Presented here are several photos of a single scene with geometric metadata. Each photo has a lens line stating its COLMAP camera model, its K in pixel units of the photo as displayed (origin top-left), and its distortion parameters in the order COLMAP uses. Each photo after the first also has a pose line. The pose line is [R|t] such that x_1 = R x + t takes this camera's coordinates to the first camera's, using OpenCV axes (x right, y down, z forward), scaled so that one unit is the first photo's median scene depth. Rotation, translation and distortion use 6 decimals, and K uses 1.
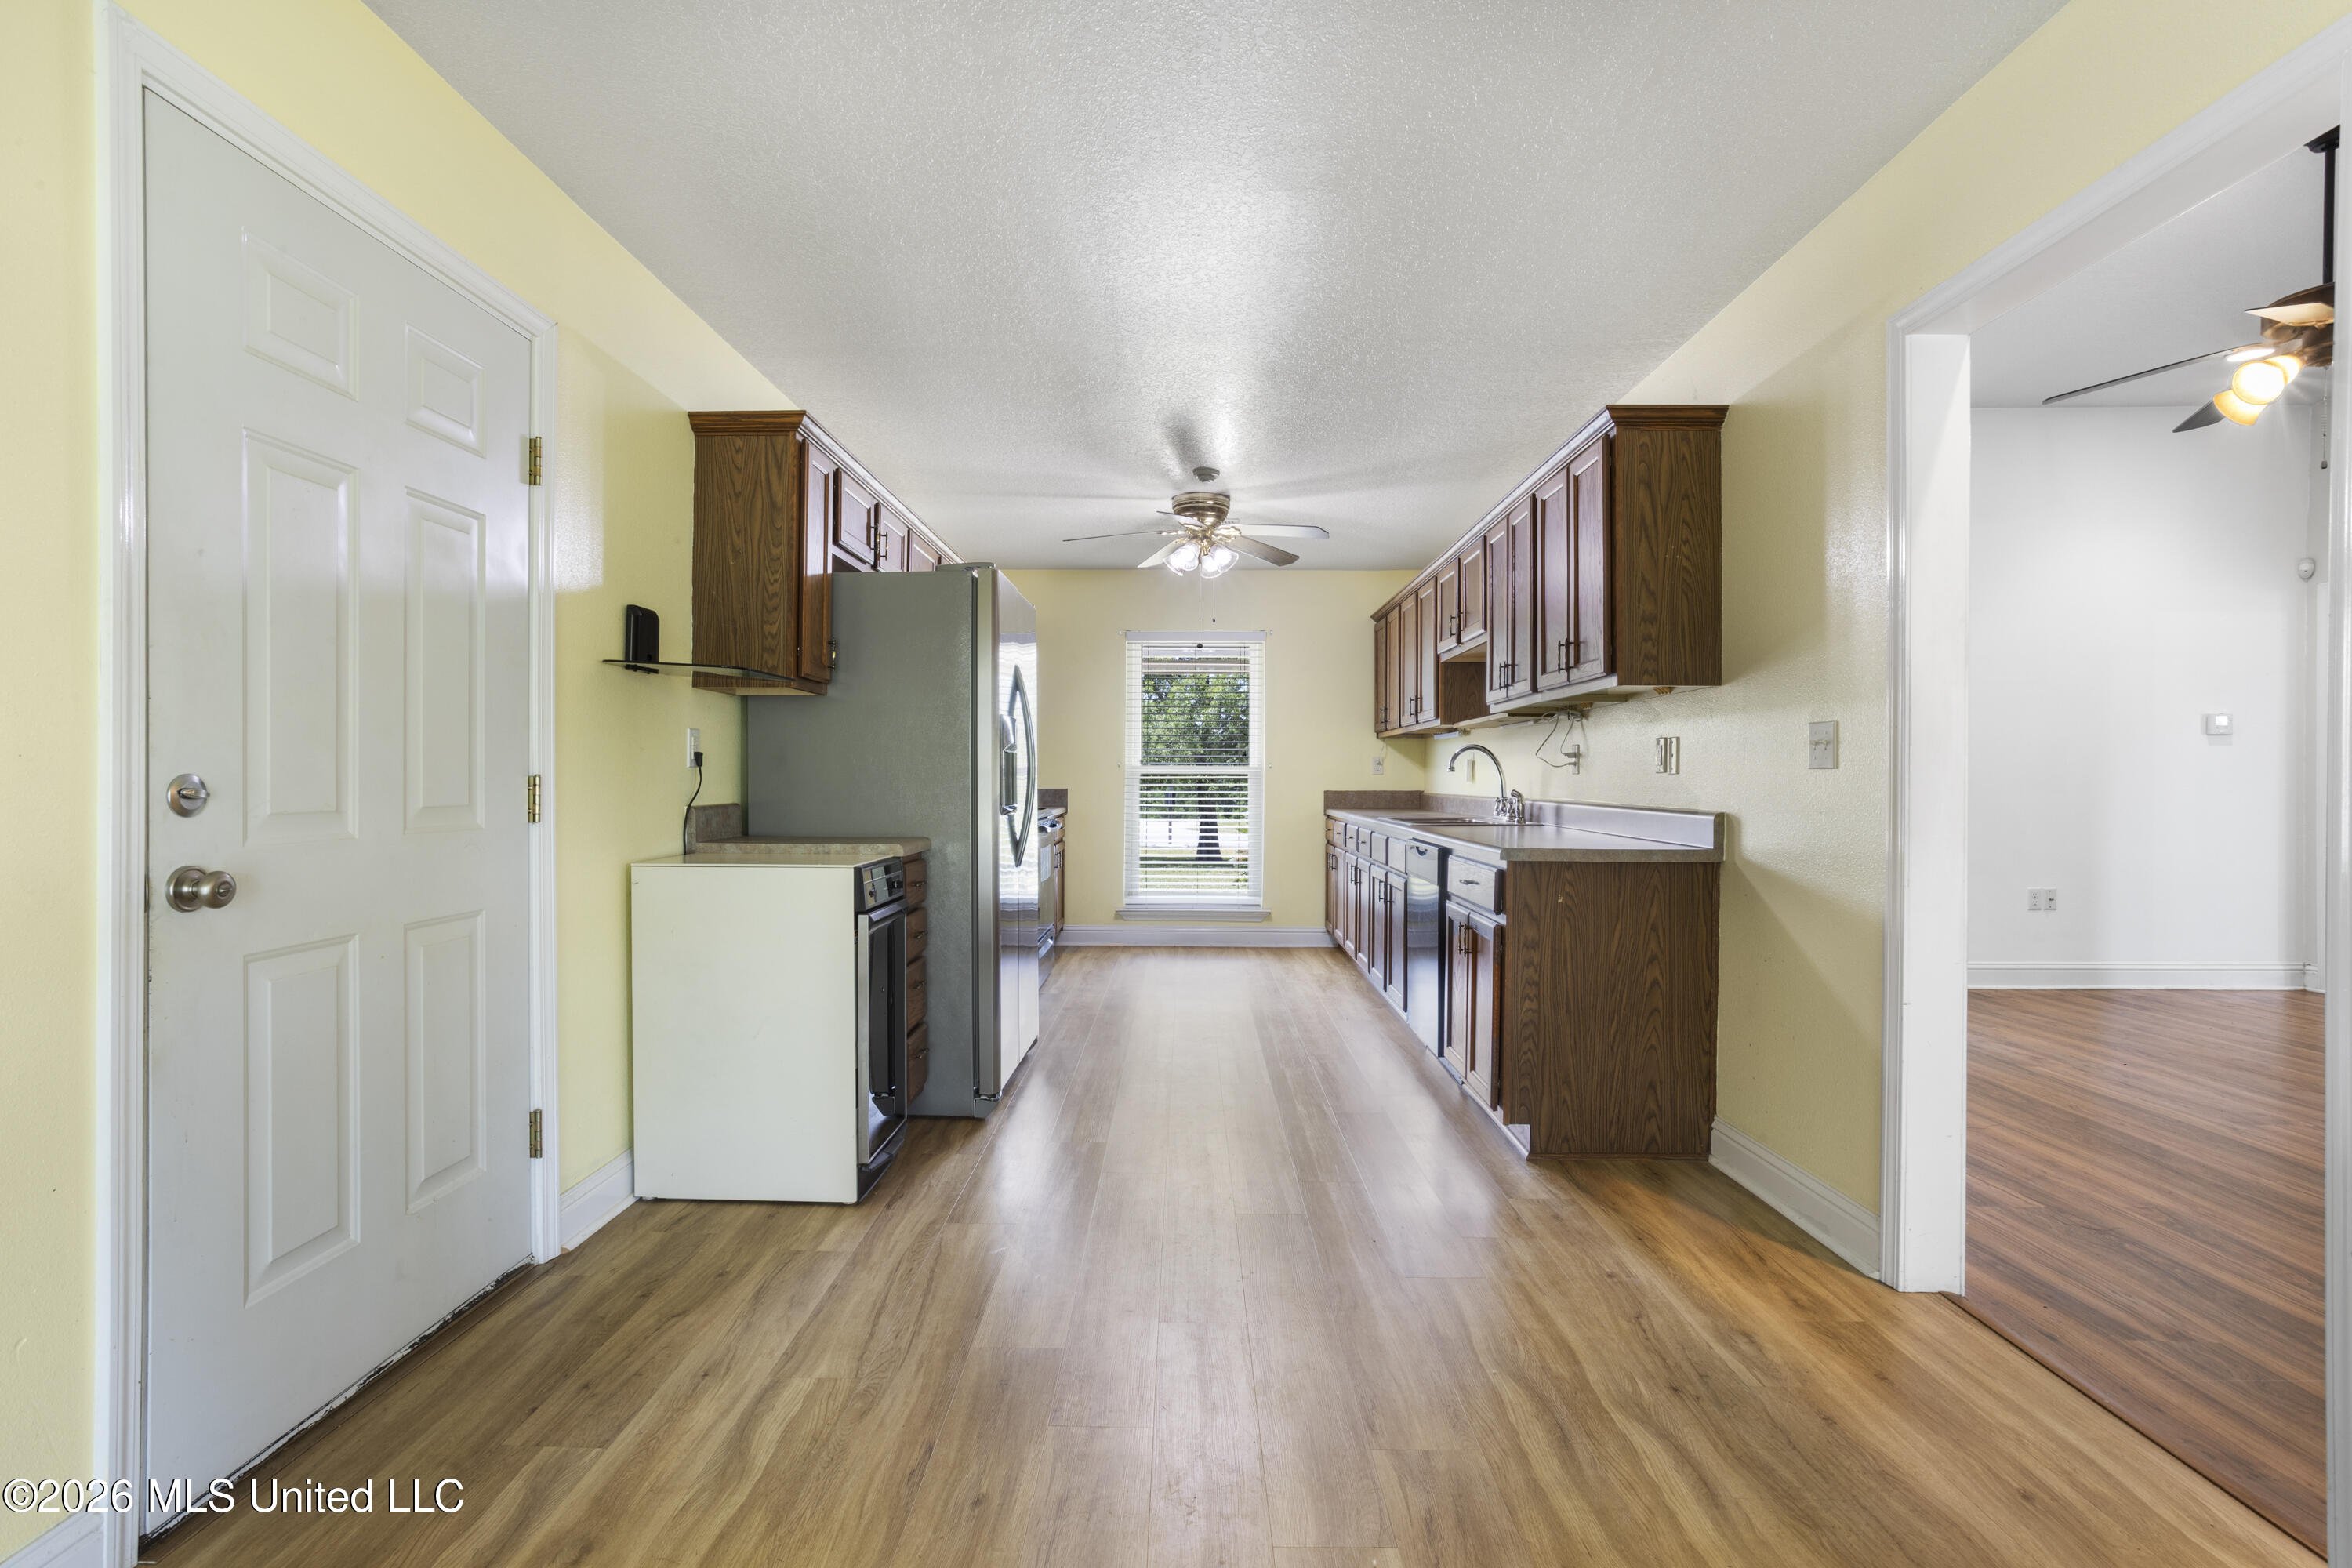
lens RADIAL K [[1131.3, 0, 1194.6], [0, 1131.3, 780.8], [0, 0, 1]] dist [-0.016463, 0.002822]
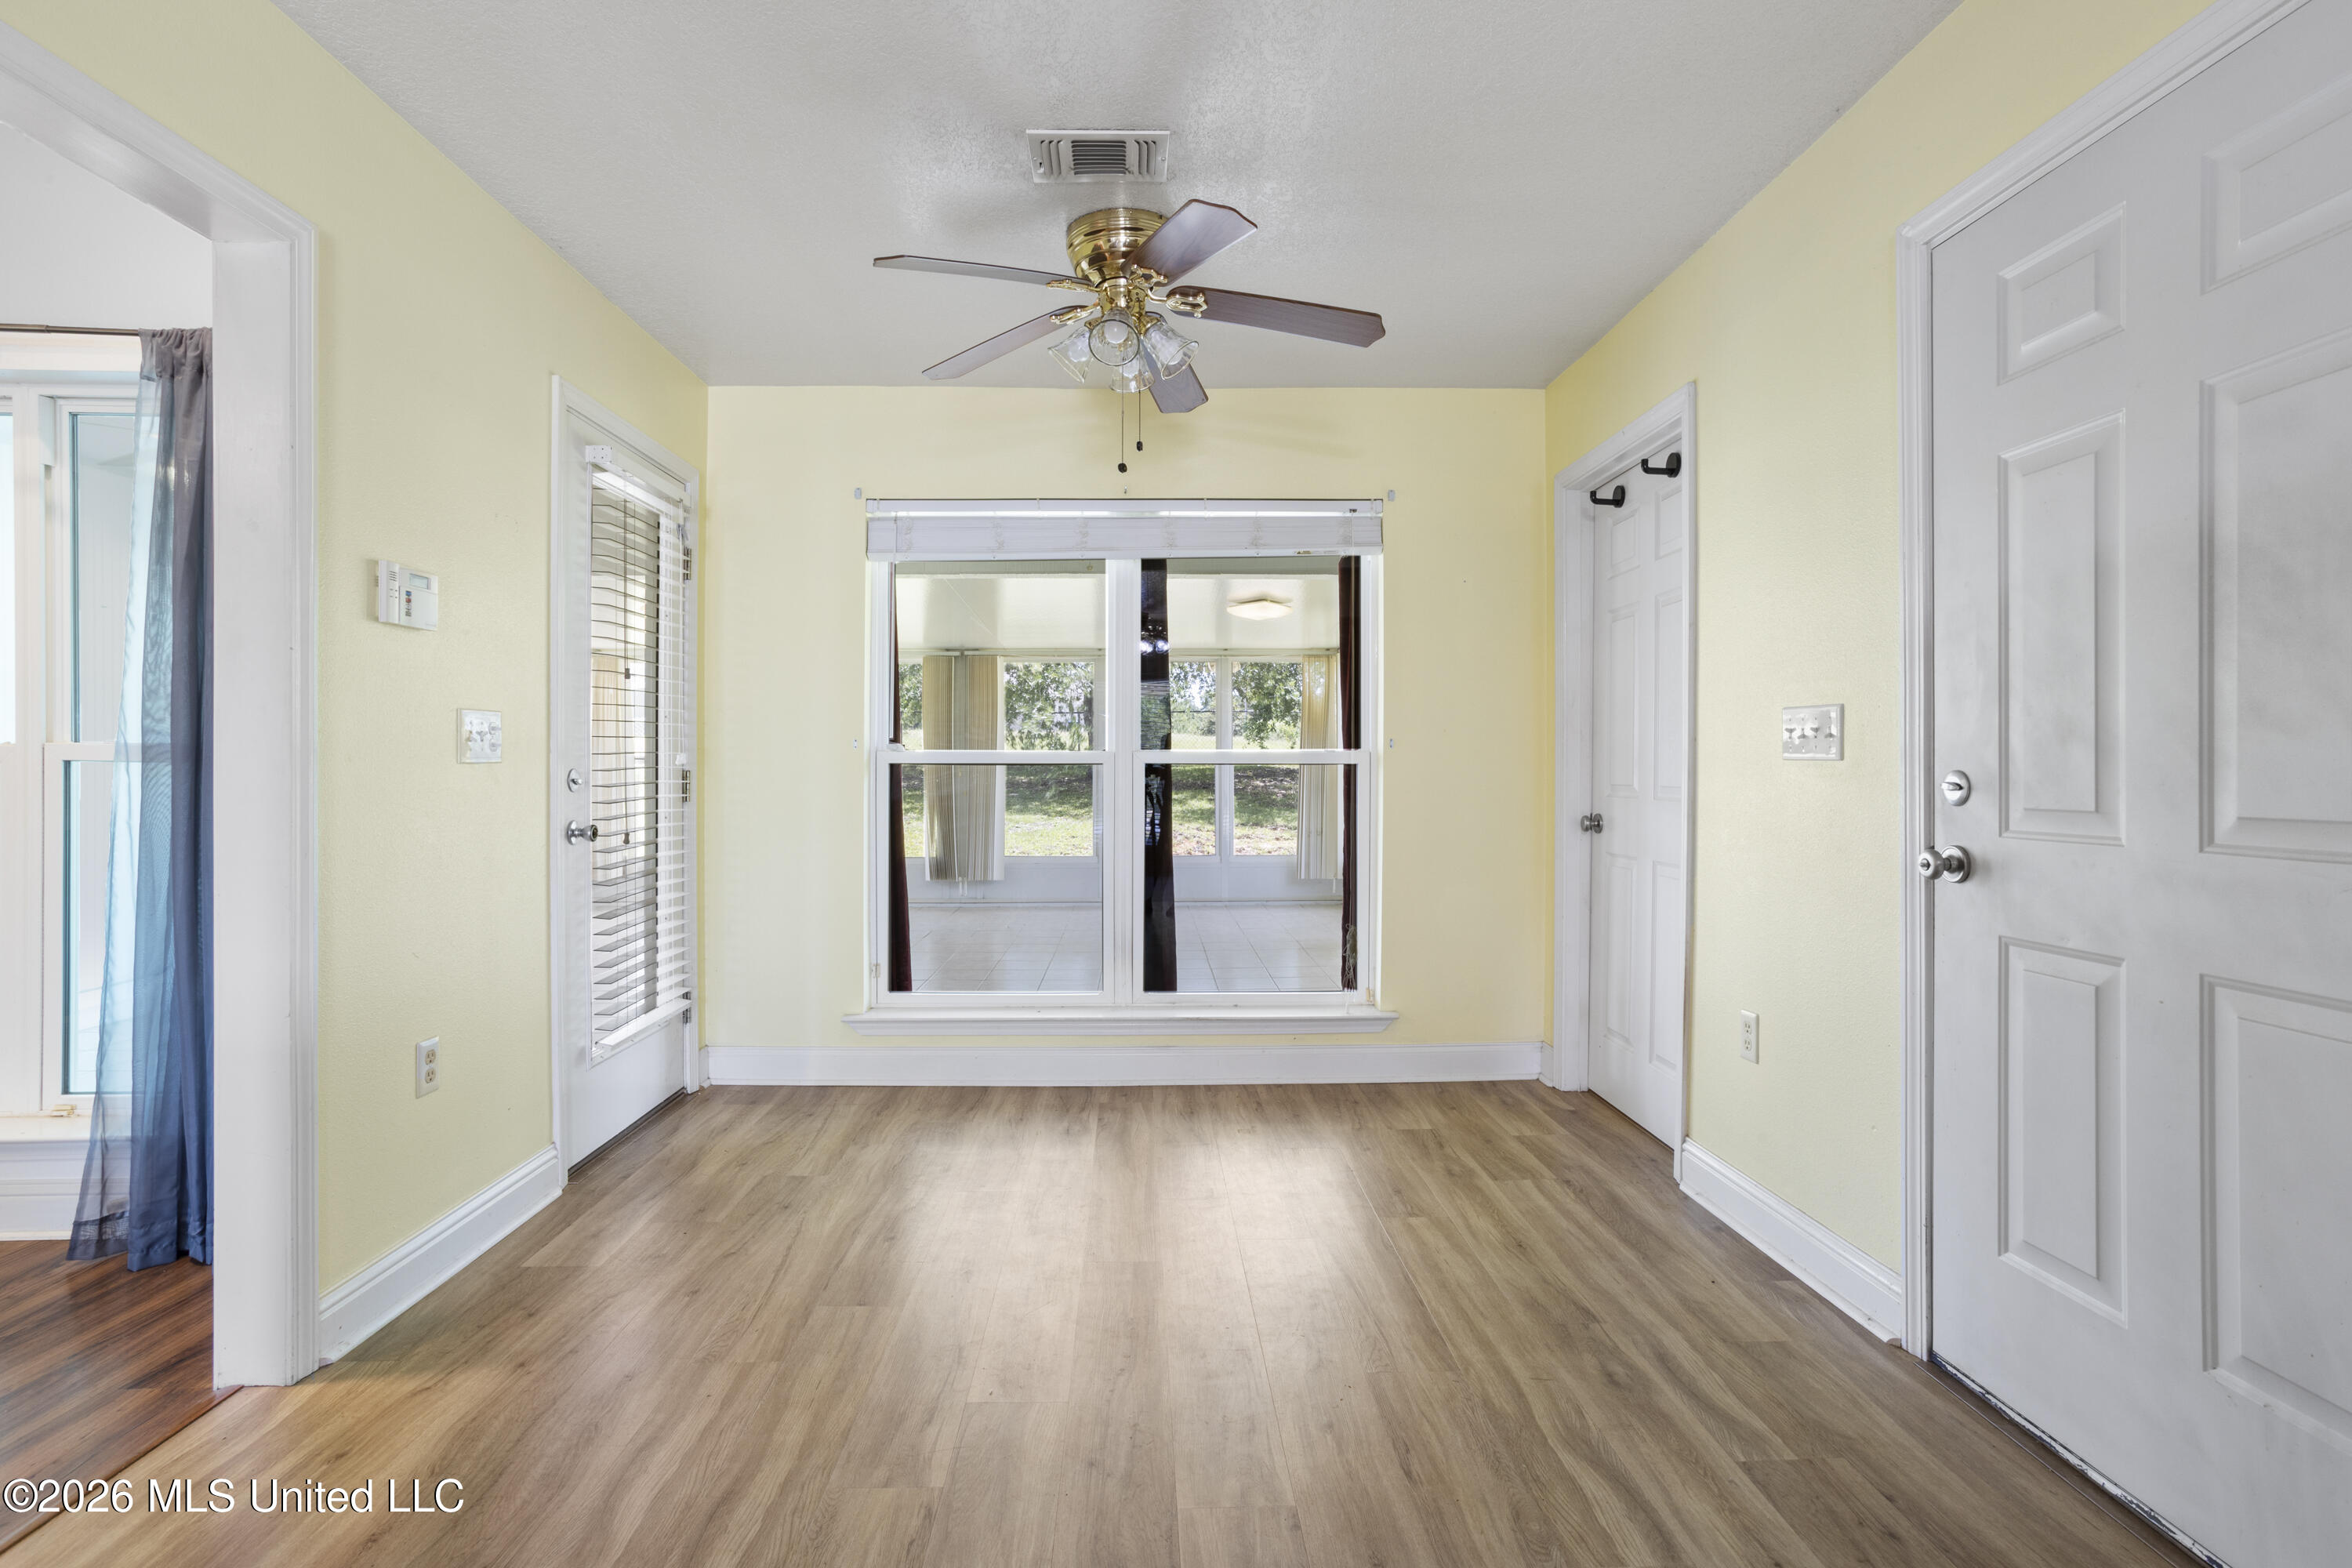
lens RADIAL K [[1131.3, 0, 1179.0], [0, 1131.3, 766.3], [0, 0, 1]] dist [-0.016463, 0.002822]
pose [[-0.999465, -0.002143, -0.032624, -0.007166], [-0.002165, 0.999997, 0.000634, -0.007726], [0.032623, 0.000705, -0.999467, 1.777514]]
